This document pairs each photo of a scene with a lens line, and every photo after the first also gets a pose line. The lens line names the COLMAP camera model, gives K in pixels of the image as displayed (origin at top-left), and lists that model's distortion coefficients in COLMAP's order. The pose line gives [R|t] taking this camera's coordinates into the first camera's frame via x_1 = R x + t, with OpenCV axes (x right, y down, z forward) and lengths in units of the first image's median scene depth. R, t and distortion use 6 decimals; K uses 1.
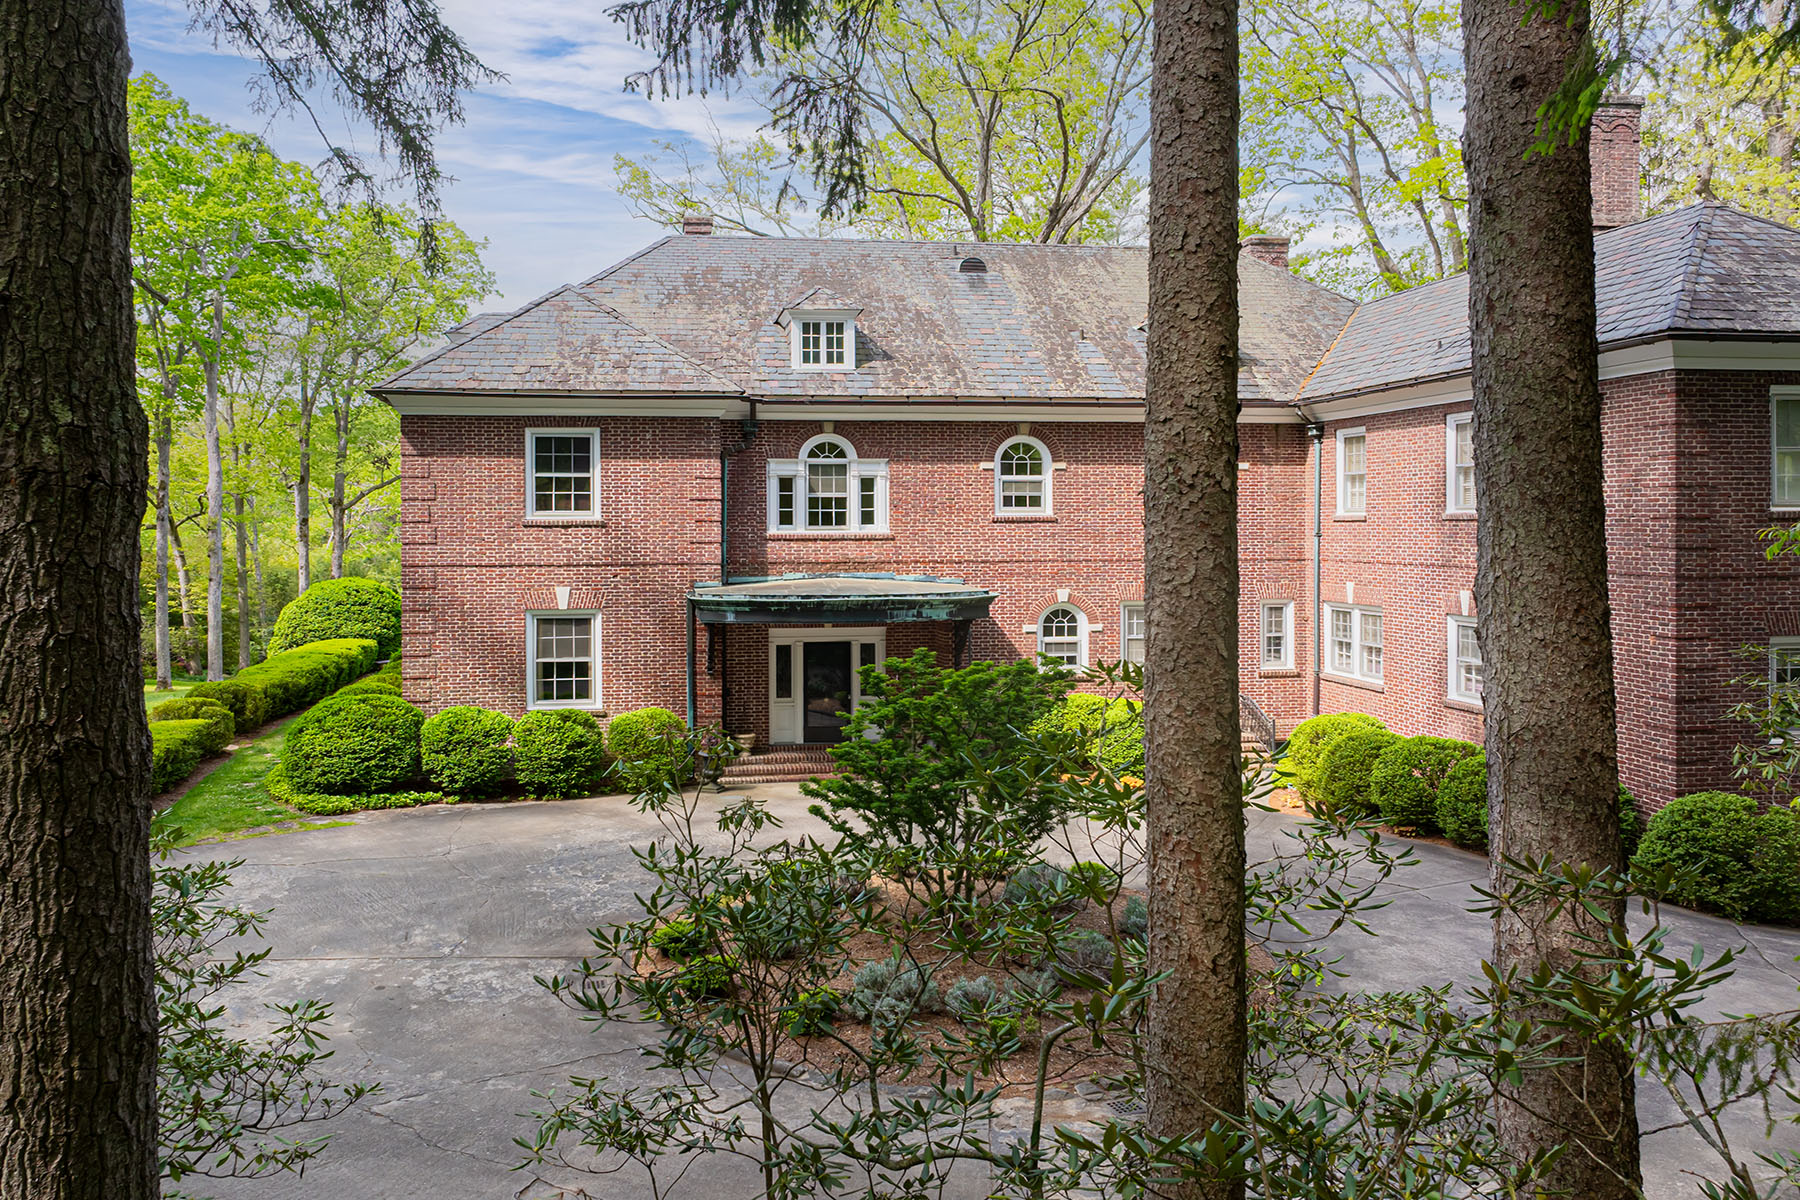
lens RADIAL K [[1273.1, 0, 900.0], [0, 1273.1, 600.0], [0, 0, 1]] dist [0.008445, 0.003575]
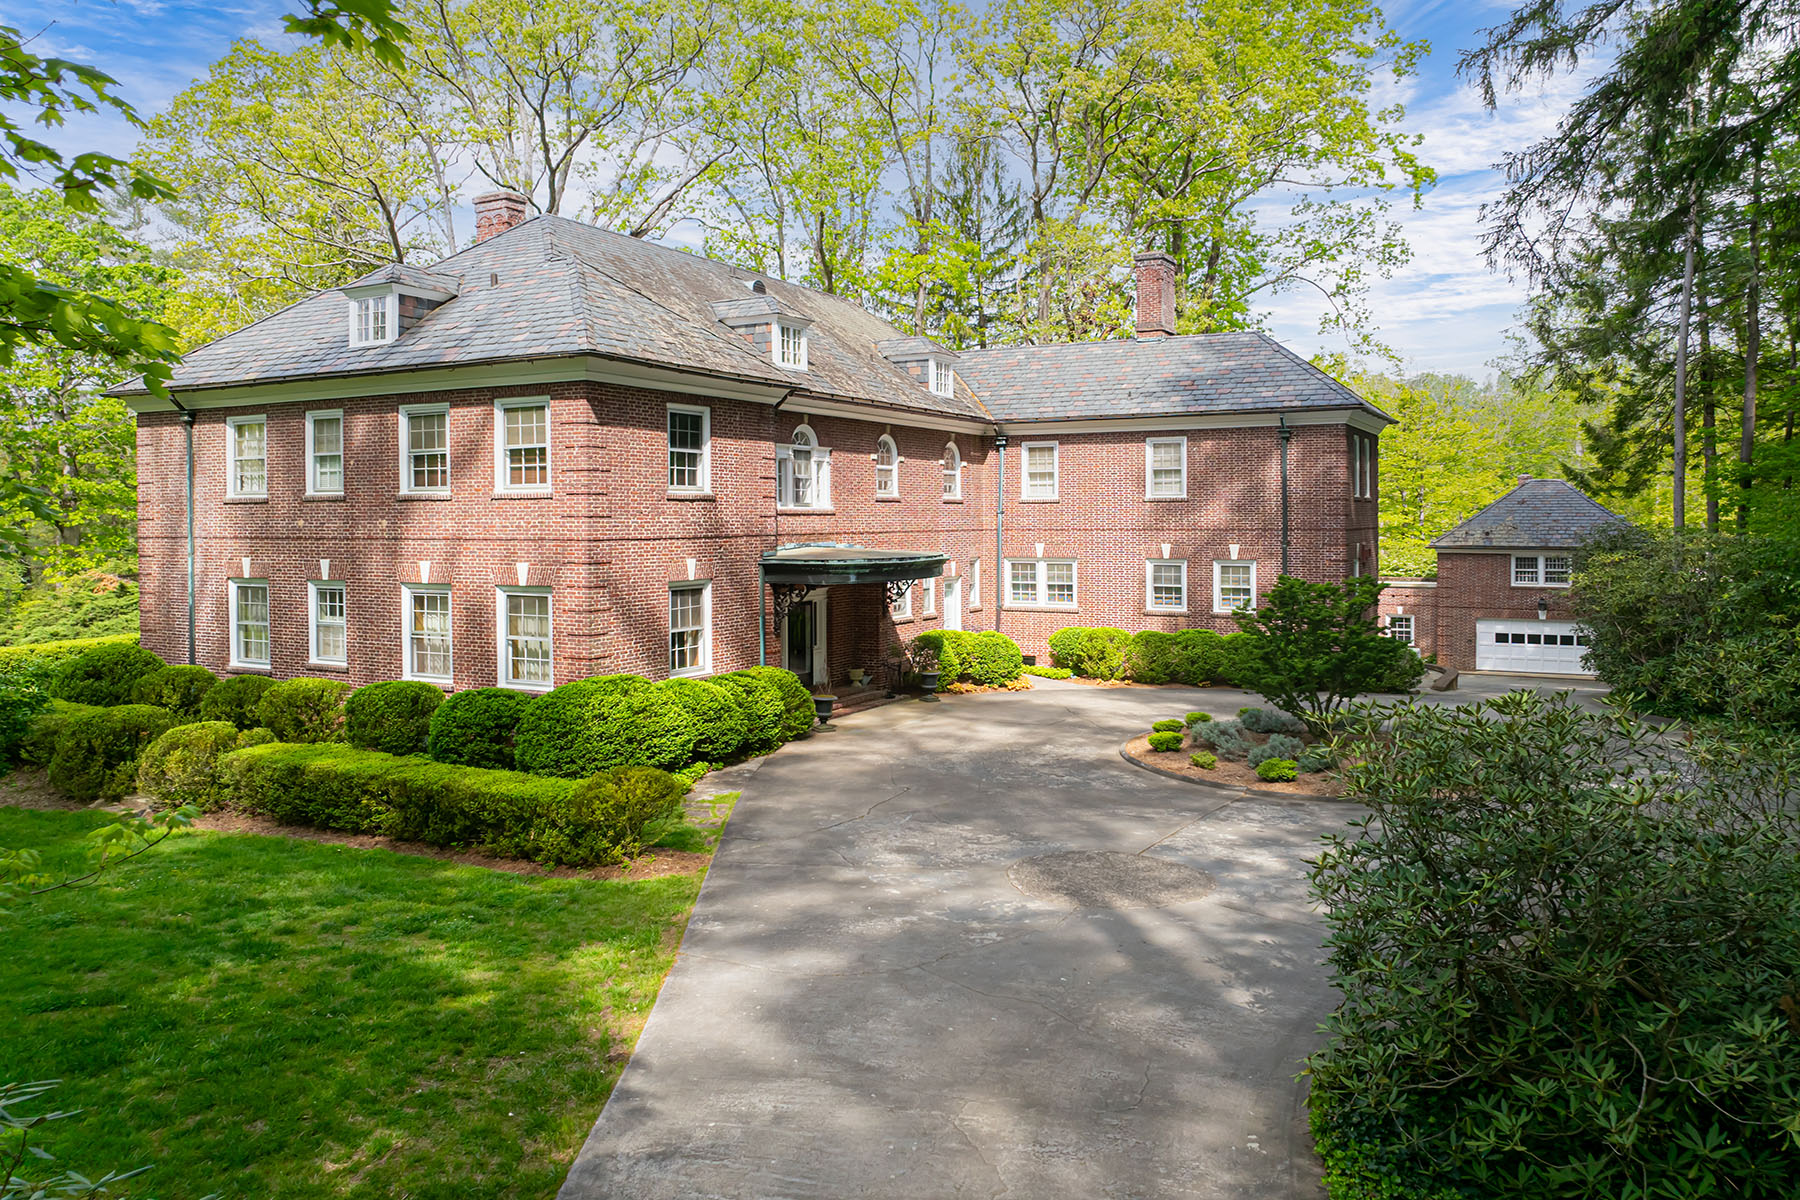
lens RADIAL K [[1273.1, 0, 900.0], [0, 1273.1, 600.0], [0, 0, 1]] dist [0.008445, 0.003575]
pose [[0.563212, -0.052757, 0.824626, -1.011243], [0.041520, 0.998506, 0.035523, -0.006512], [-0.825268, 0.014232, 0.564561, 0.271515]]
